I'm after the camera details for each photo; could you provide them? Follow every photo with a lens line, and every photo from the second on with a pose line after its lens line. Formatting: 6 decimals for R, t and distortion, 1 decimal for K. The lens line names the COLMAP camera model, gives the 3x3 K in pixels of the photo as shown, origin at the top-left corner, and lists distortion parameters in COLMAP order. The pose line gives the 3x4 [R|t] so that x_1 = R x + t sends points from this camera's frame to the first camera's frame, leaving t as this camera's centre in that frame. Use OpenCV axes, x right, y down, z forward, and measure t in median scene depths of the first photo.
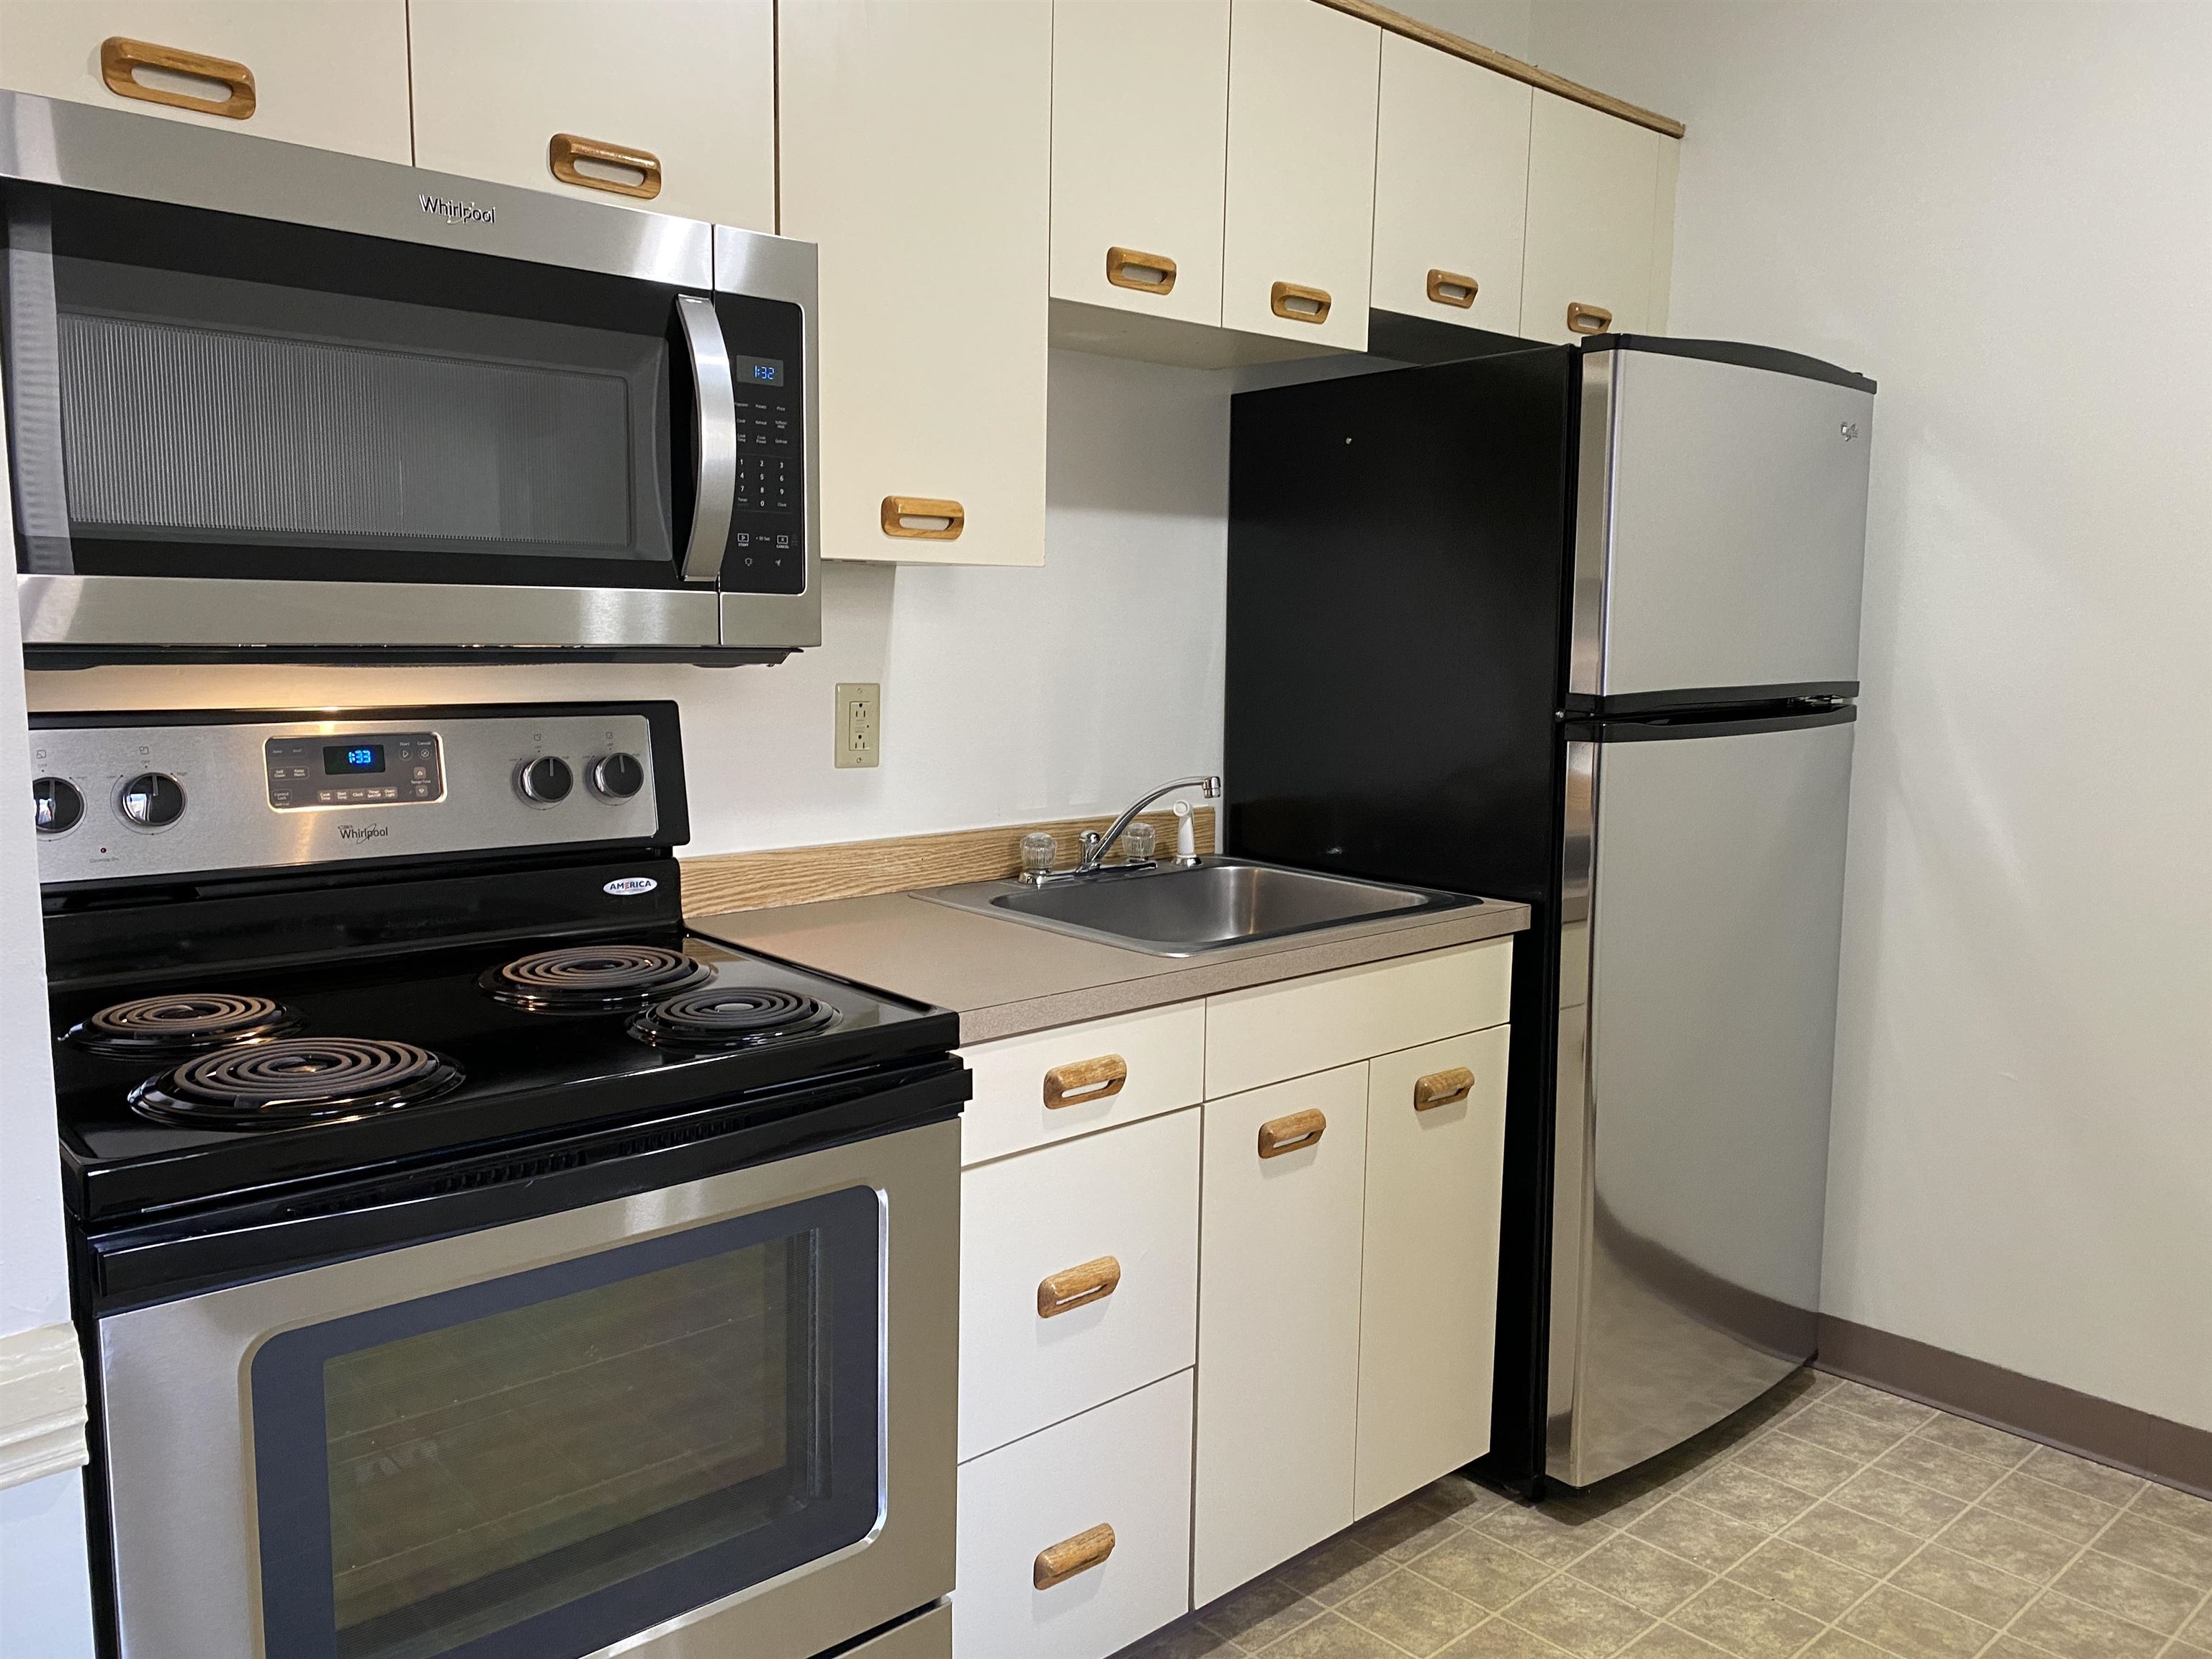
lens RADIAL K [[1677.3, 0, 1125.6], [0, 1677.3, 856.2], [0, 0, 1]] dist [0.036559, -0.049801]
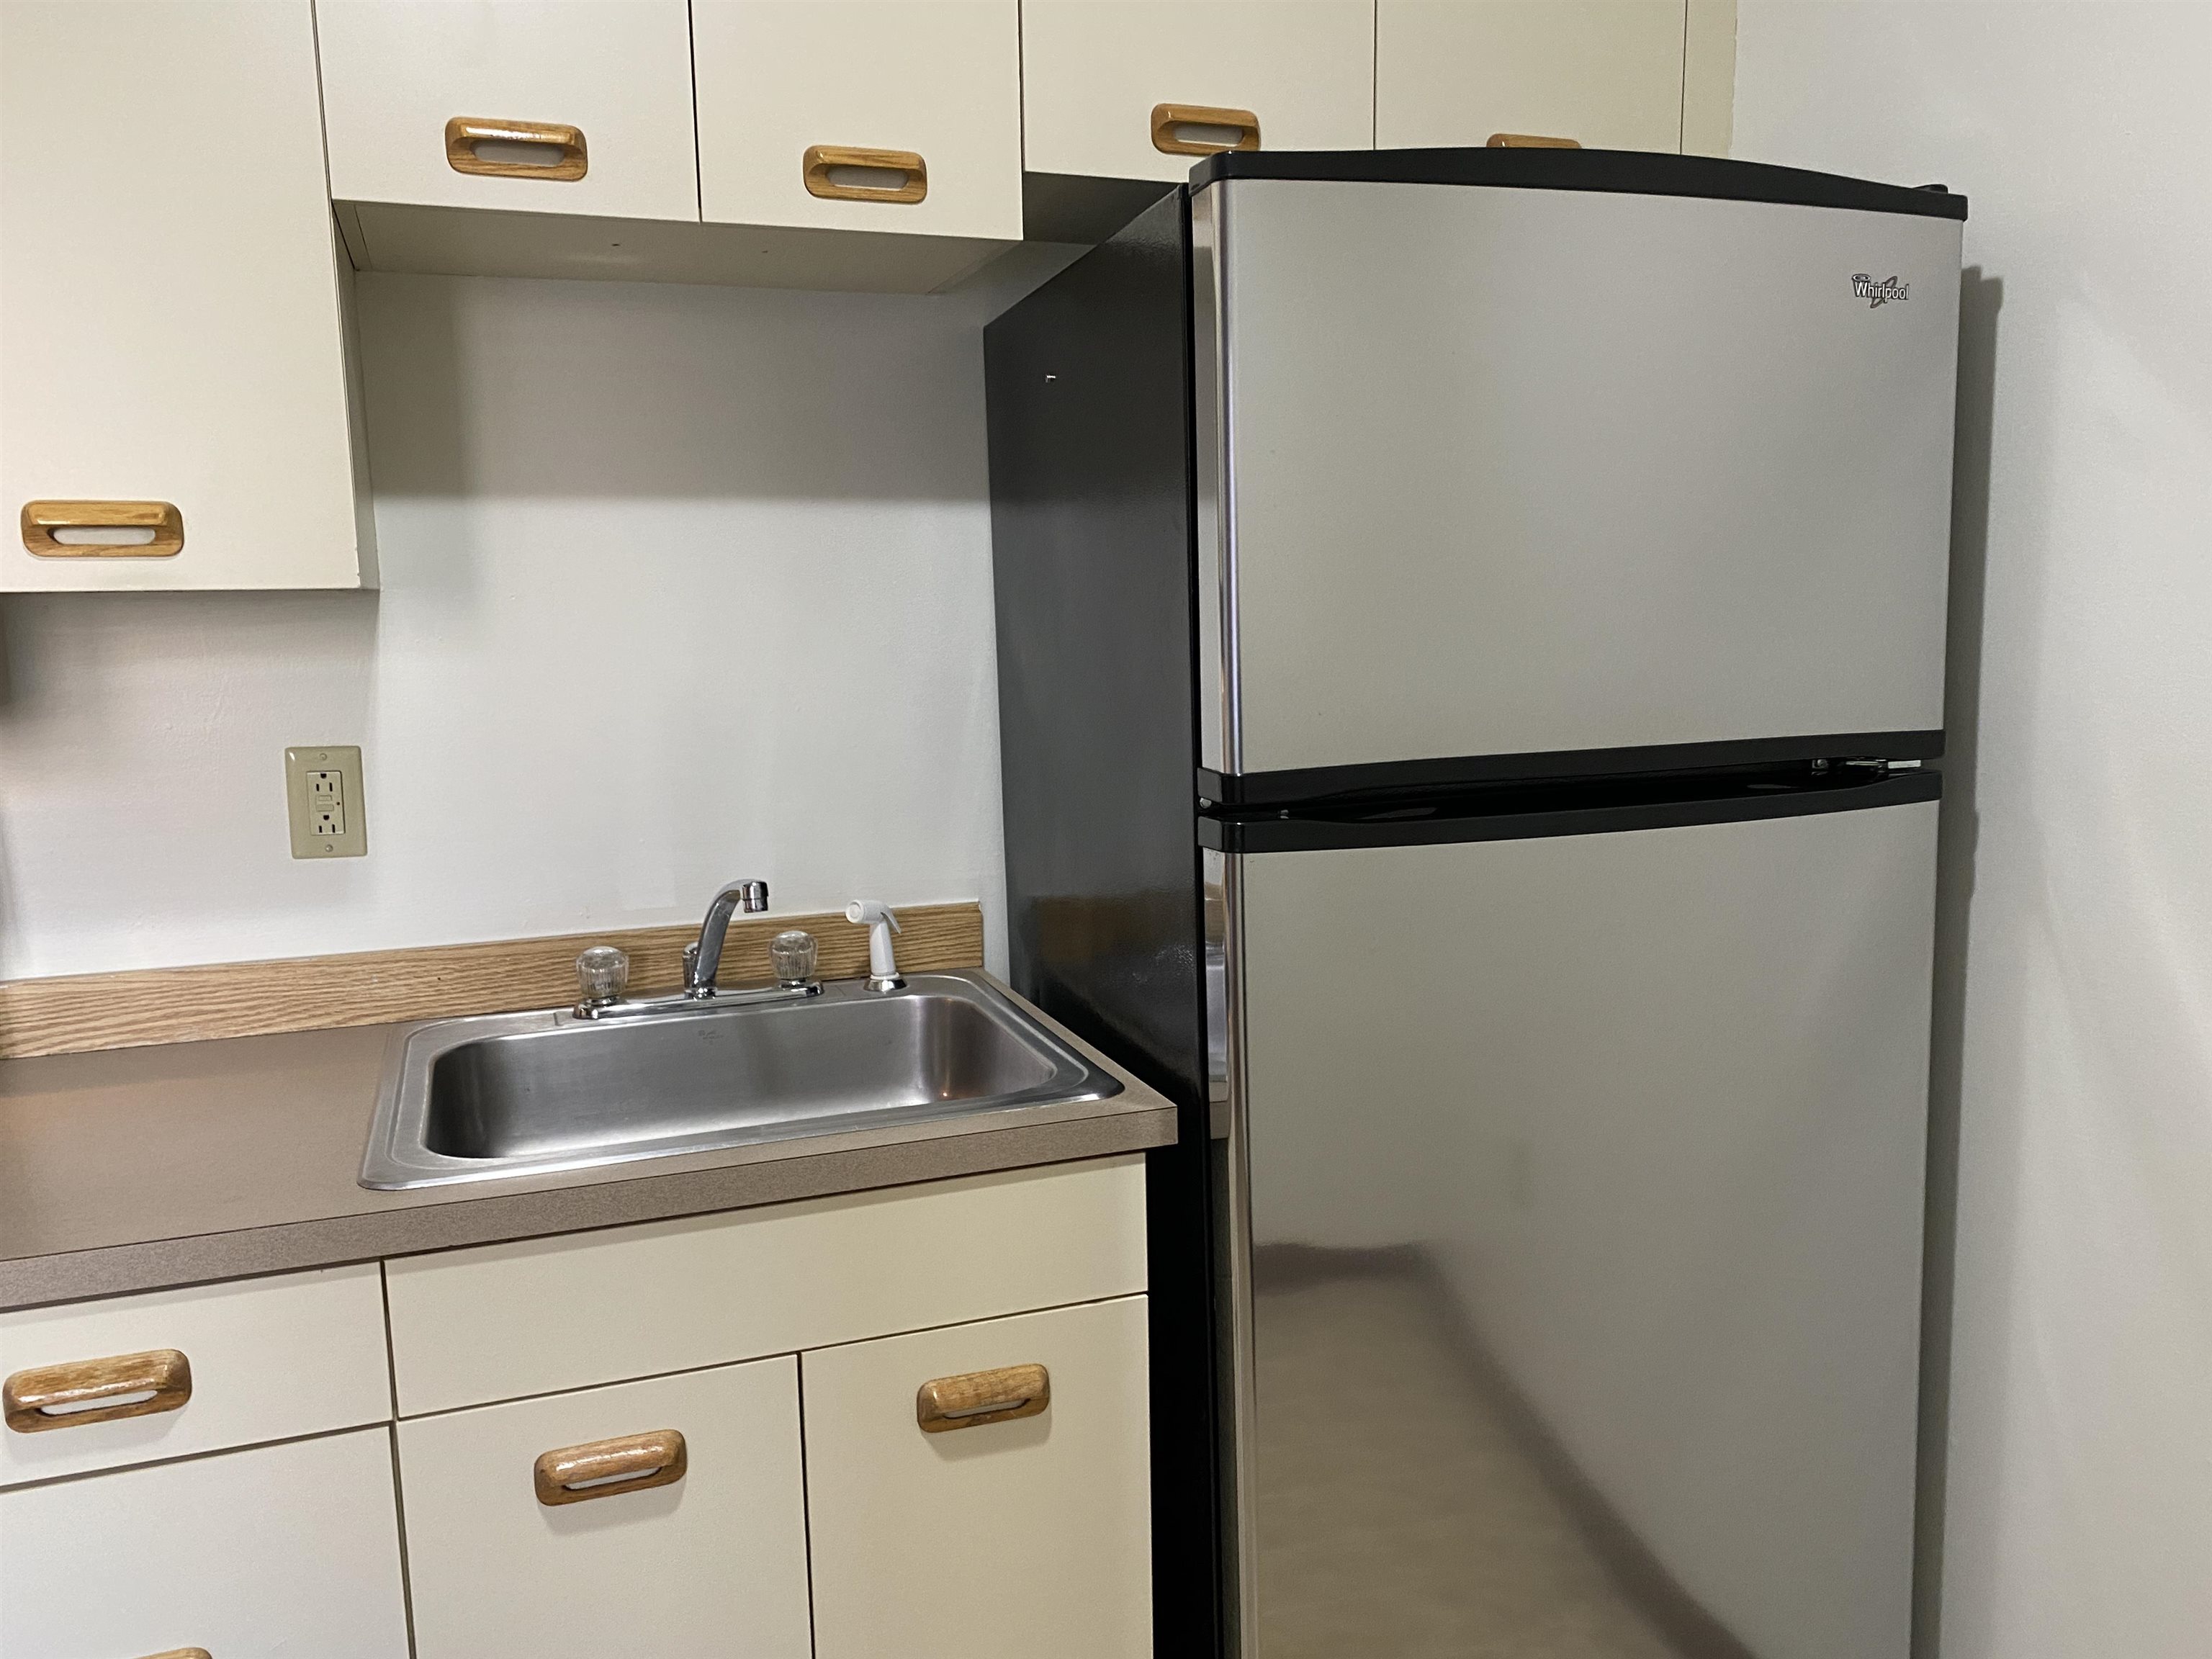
lens RADIAL K [[1677.3, 0, 1107.2], [0, 1677.3, 854.0], [0, 0, 1]] dist [0.036559, -0.049801]
pose [[0.926375, 0.024630, -0.375795, 0.469666], [-0.024538, 0.999686, 0.005032, -0.069664], [0.375801, 0.004560, 0.926689, 0.442391]]
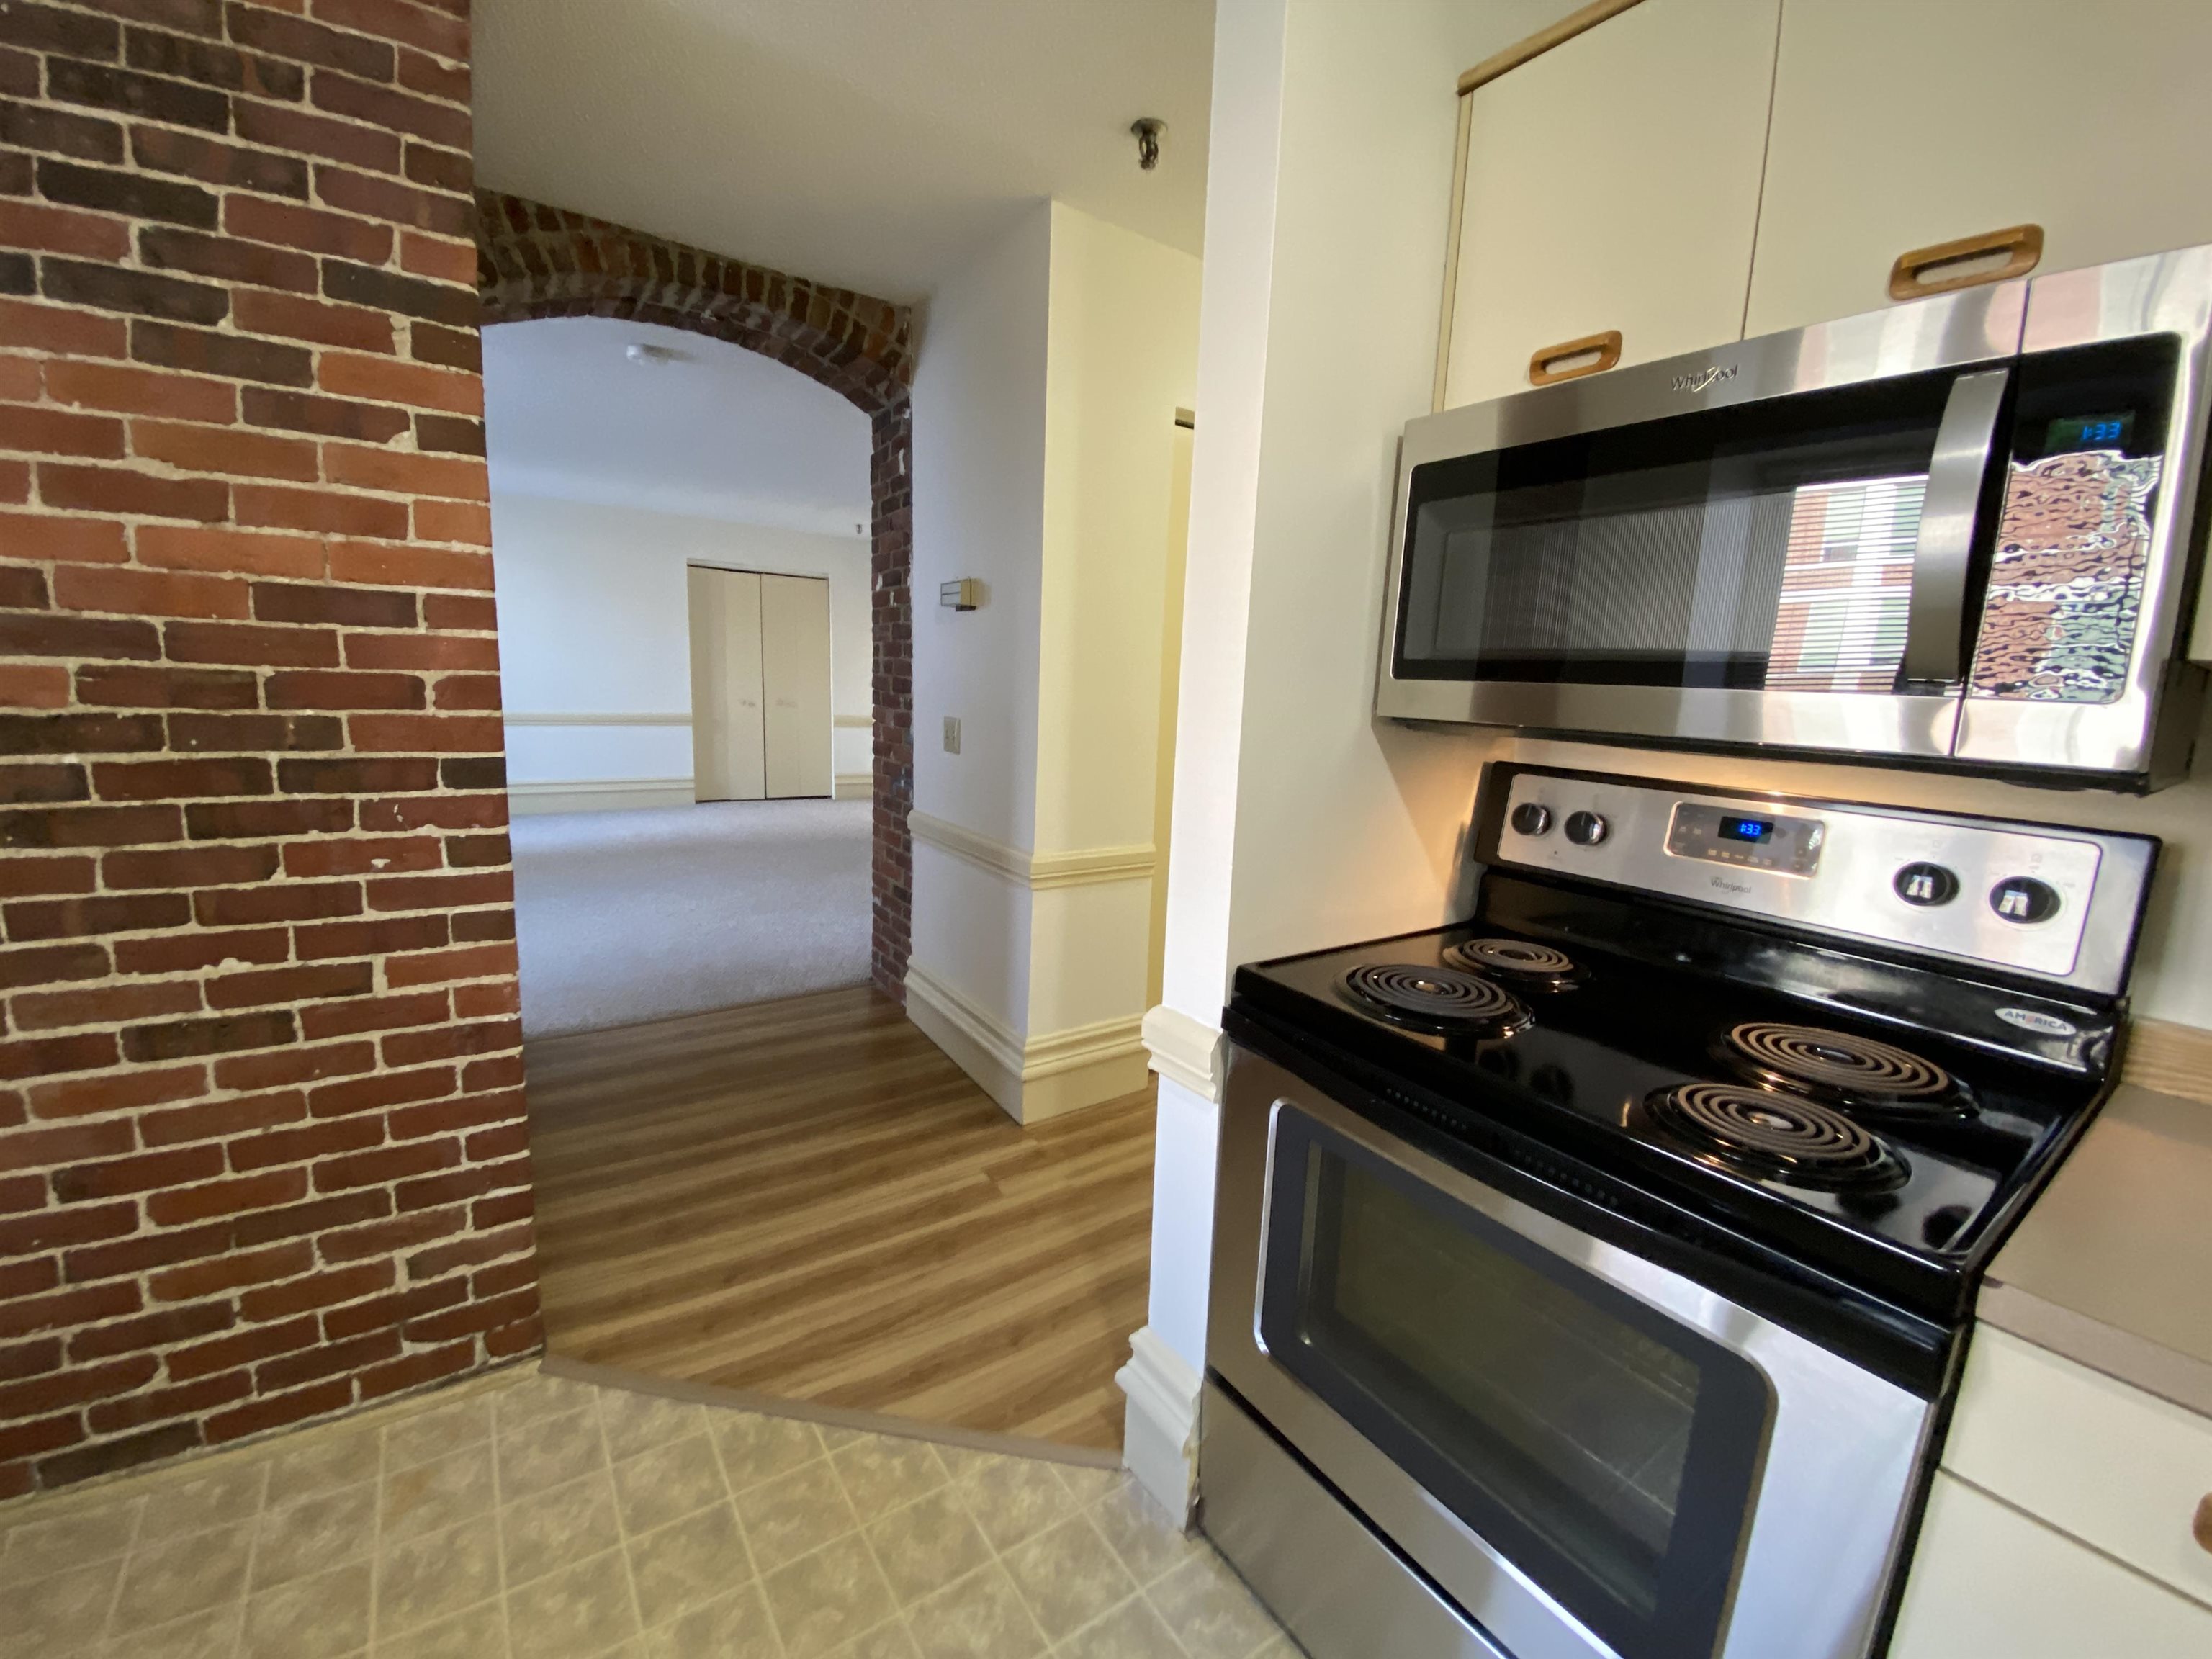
lens RADIAL K [[895.9, 0, 1097.6], [0, 895.9, 821.3], [0, 0, 1]] dist [0.010339, -0.015331]
pose [[-0.135963, 0.133748, -0.981644, 0.220929], [-0.188978, 0.969151, 0.158220, -0.062632], [0.972523, 0.207021, -0.106494, 0.471052]]
